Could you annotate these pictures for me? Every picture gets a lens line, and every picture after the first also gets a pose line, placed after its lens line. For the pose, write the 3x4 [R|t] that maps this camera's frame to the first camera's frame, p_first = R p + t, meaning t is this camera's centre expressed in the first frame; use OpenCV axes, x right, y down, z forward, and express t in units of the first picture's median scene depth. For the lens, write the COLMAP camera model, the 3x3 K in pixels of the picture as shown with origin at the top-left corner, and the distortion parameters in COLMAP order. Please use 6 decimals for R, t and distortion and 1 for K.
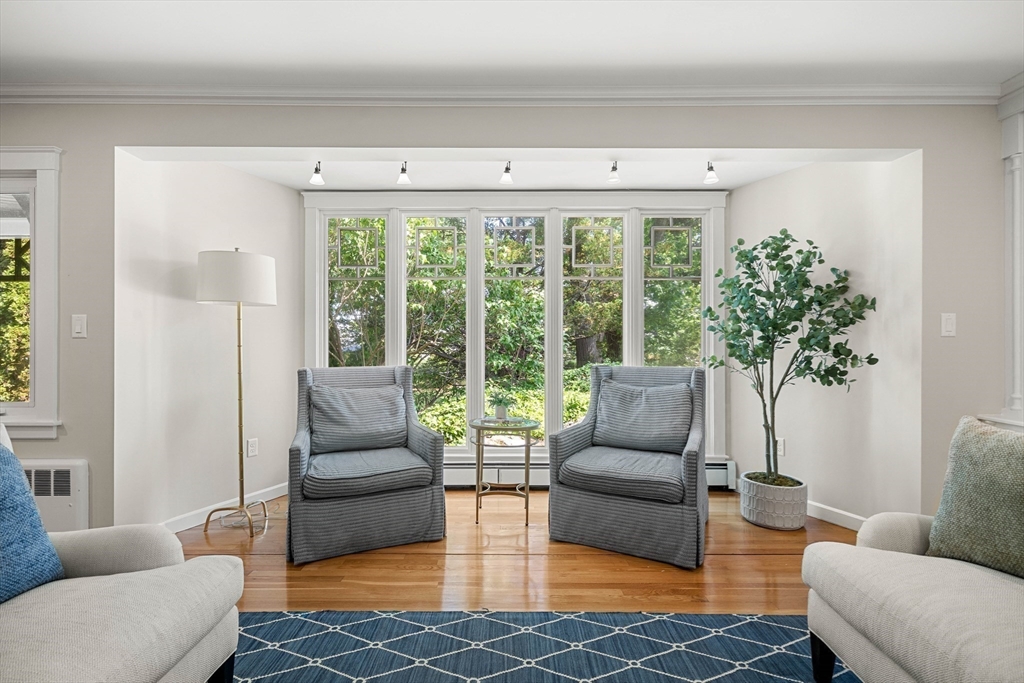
lens RADIAL K [[481.9, 0, 507.4], [0, 481.9, 337.6], [0, 0, 1]] dist [0.000511, -0.000230]
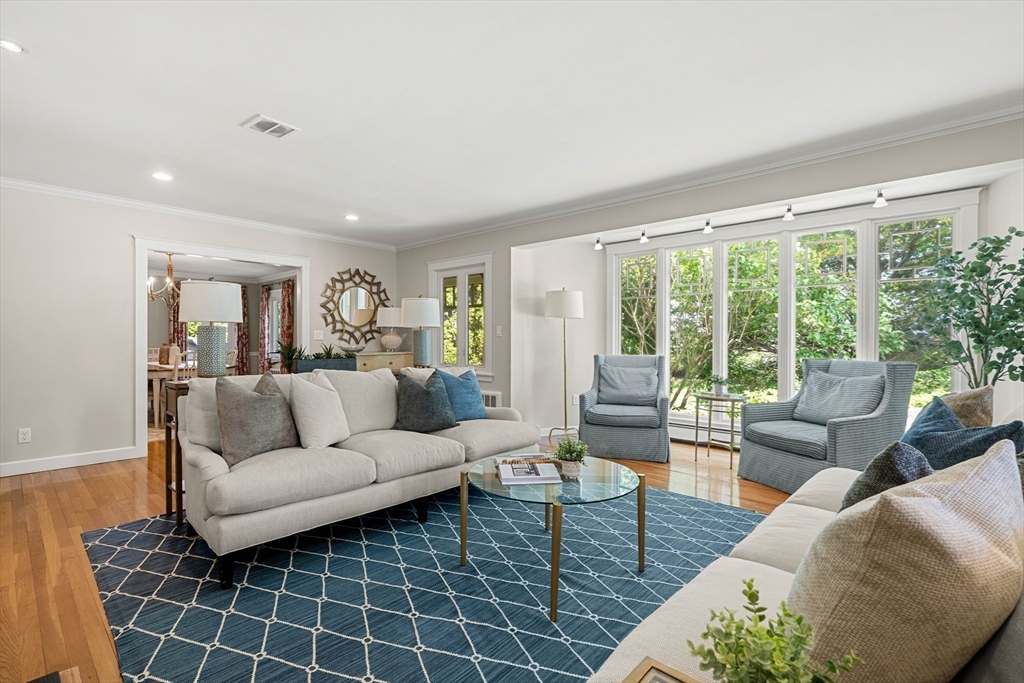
lens RADIAL K [[437.9, 0, 513.2], [0, 437.9, 339.9], [0, 0, 1]] dist [-0.002205, -0.000052]
pose [[0.744860, 0.002909, -0.667214, 0.413341], [0.001860, 0.999978, 0.006436, 0.002255], [0.667218, -0.006035, 0.744838, -0.372455]]
